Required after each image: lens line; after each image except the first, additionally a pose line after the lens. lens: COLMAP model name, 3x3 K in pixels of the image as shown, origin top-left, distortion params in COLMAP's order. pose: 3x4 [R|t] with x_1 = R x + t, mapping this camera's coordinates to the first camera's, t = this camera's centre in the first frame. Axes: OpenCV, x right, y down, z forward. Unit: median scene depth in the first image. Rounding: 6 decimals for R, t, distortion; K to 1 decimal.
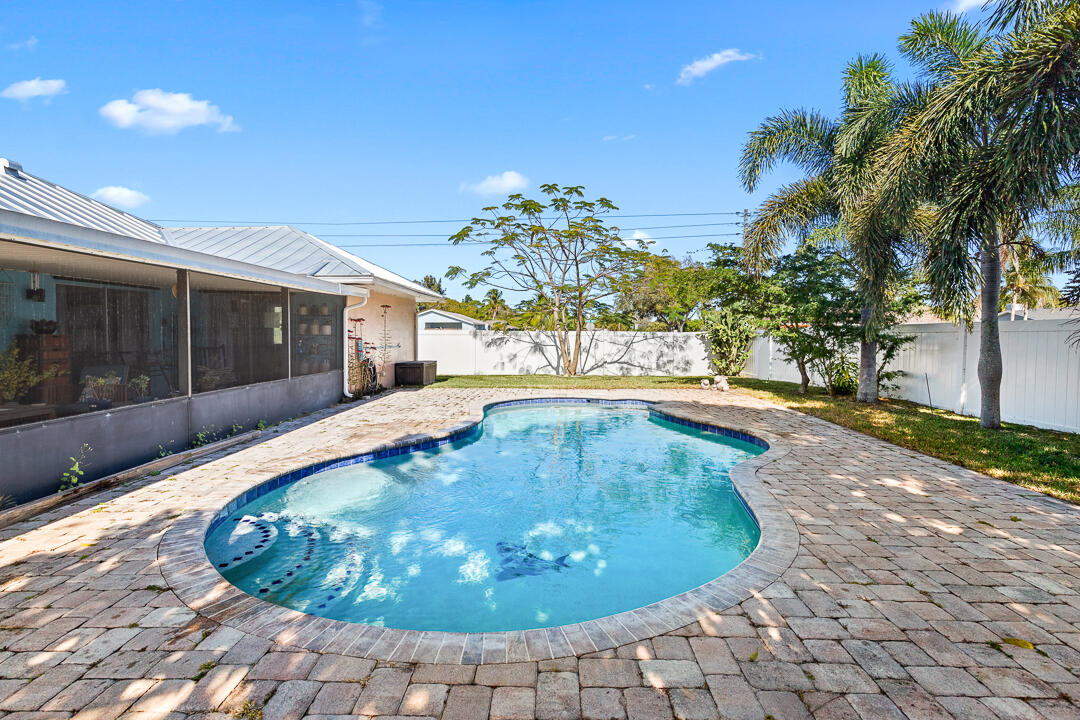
lens RADIAL K [[493.3, 0, 545.6], [0, 493.3, 352.6], [0, 0, 1]] dist [0.002286, 0.000328]
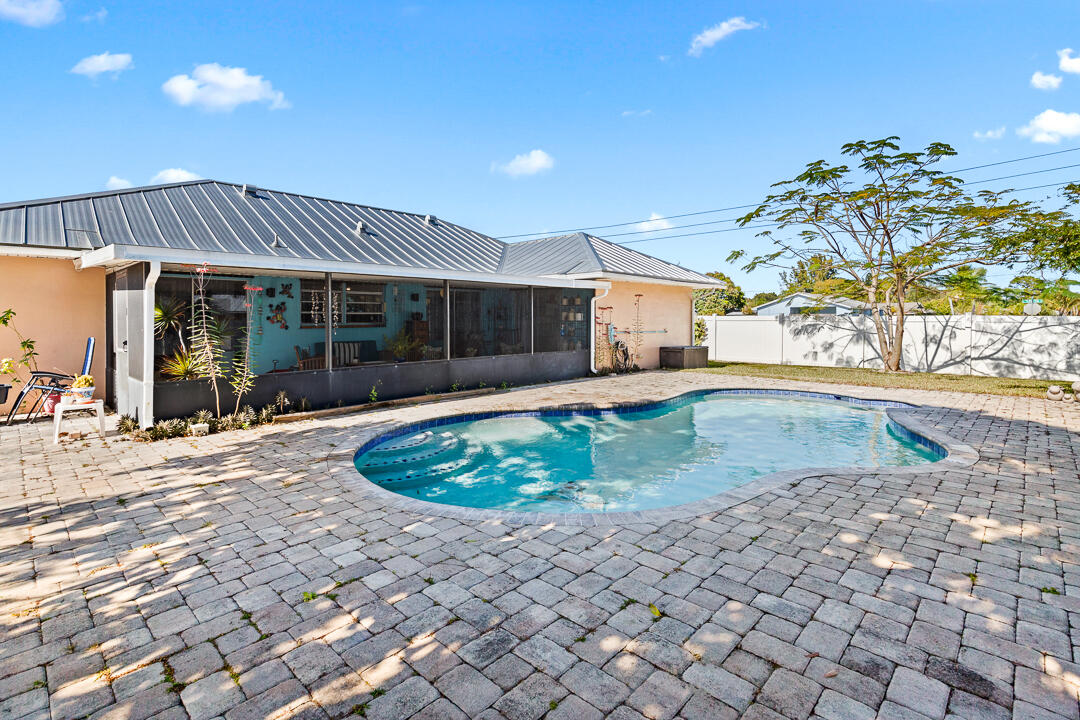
lens RADIAL K [[508.5, 0, 539.5], [0, 508.5, 320.9], [0, 0, 1]] dist [0.001054, -0.000048]
pose [[0.741243, -0.000972, -0.671236, 0.408562], [-0.023584, 0.999344, -0.027491, 0.002833], [0.670823, 0.036208, 0.740733, 0.003823]]
